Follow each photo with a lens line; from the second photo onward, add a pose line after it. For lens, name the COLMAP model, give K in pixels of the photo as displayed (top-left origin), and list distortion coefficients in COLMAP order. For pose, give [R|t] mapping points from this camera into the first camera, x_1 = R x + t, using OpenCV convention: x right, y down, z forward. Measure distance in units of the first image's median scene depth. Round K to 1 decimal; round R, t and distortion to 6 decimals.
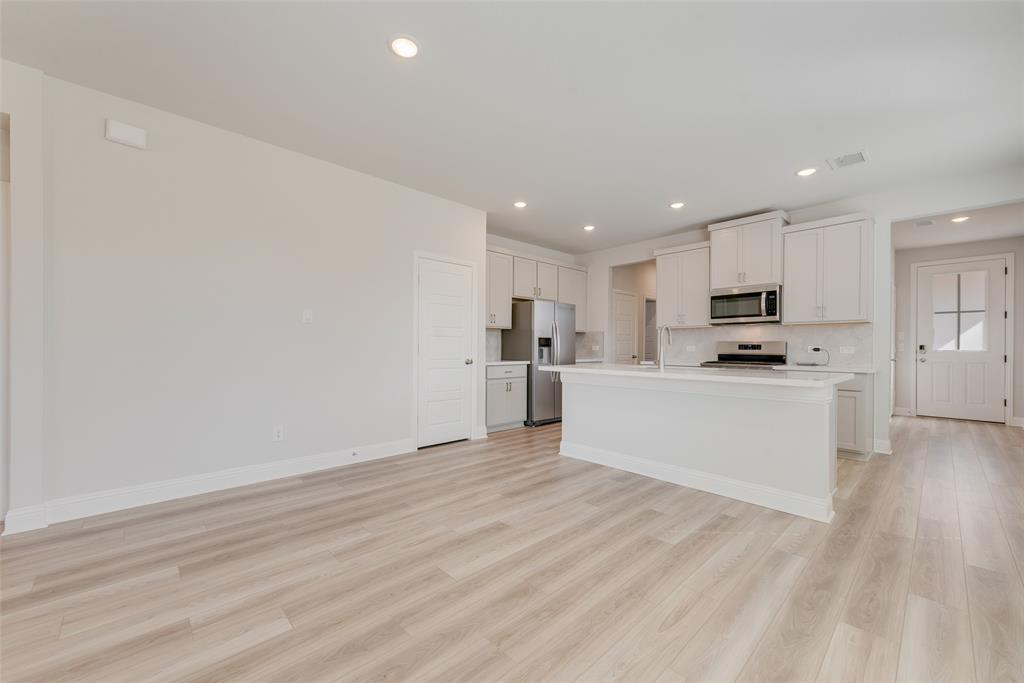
lens RADIAL K [[402.2, 0, 512.9], [0, 402.2, 343.7], [0, 0, 1]] dist [0.005988, 0.000277]
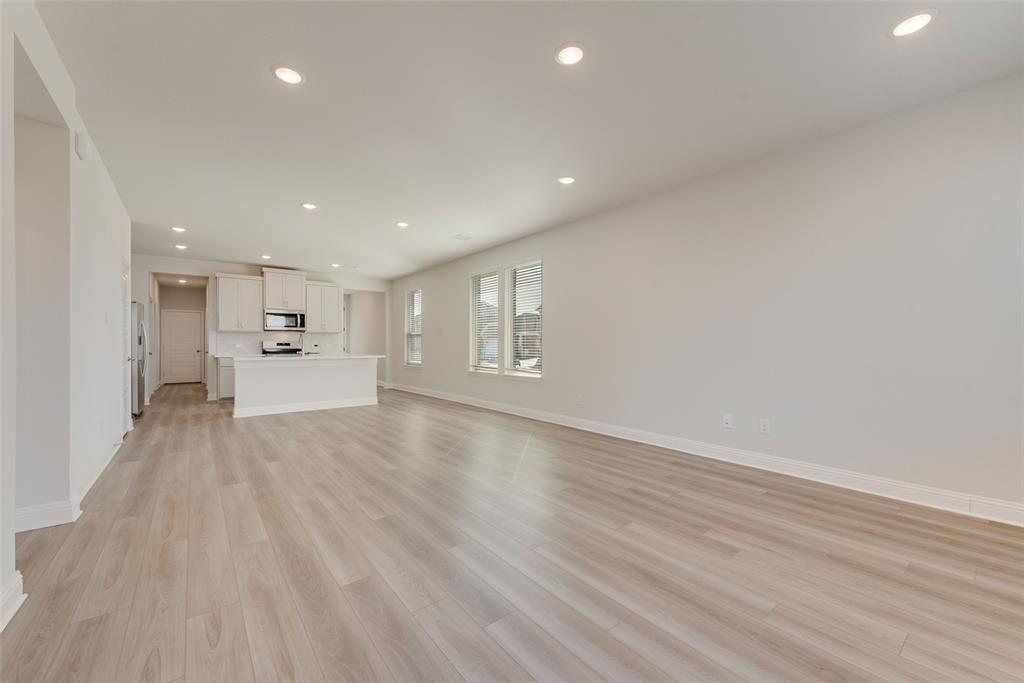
lens RADIAL K [[402.2, 0, 504.1], [0, 402.2, 339.7], [0, 0, 1]] dist [0.005988, 0.000277]
pose [[0.108618, 0.008935, 0.994043, -1.103839], [-0.007941, 0.999935, -0.008120, -0.005713], [-0.994052, -0.007012, 0.108682, -0.125605]]
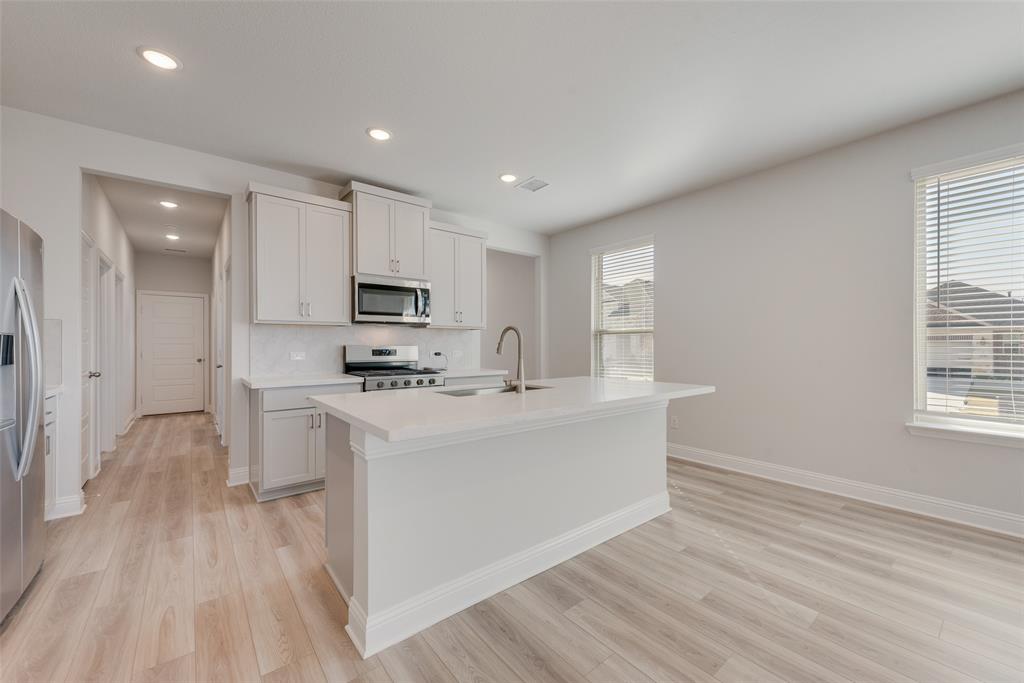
lens RADIAL K [[402.2, 0, 510.4], [0, 402.2, 340.0], [0, 0, 1]] dist [0.005988, 0.000277]
pose [[0.093236, 0.012528, 0.995565, -0.214786], [-0.003786, 0.999918, -0.012228, -0.008550], [-0.995637, -0.002629, 0.093276, 0.737397]]
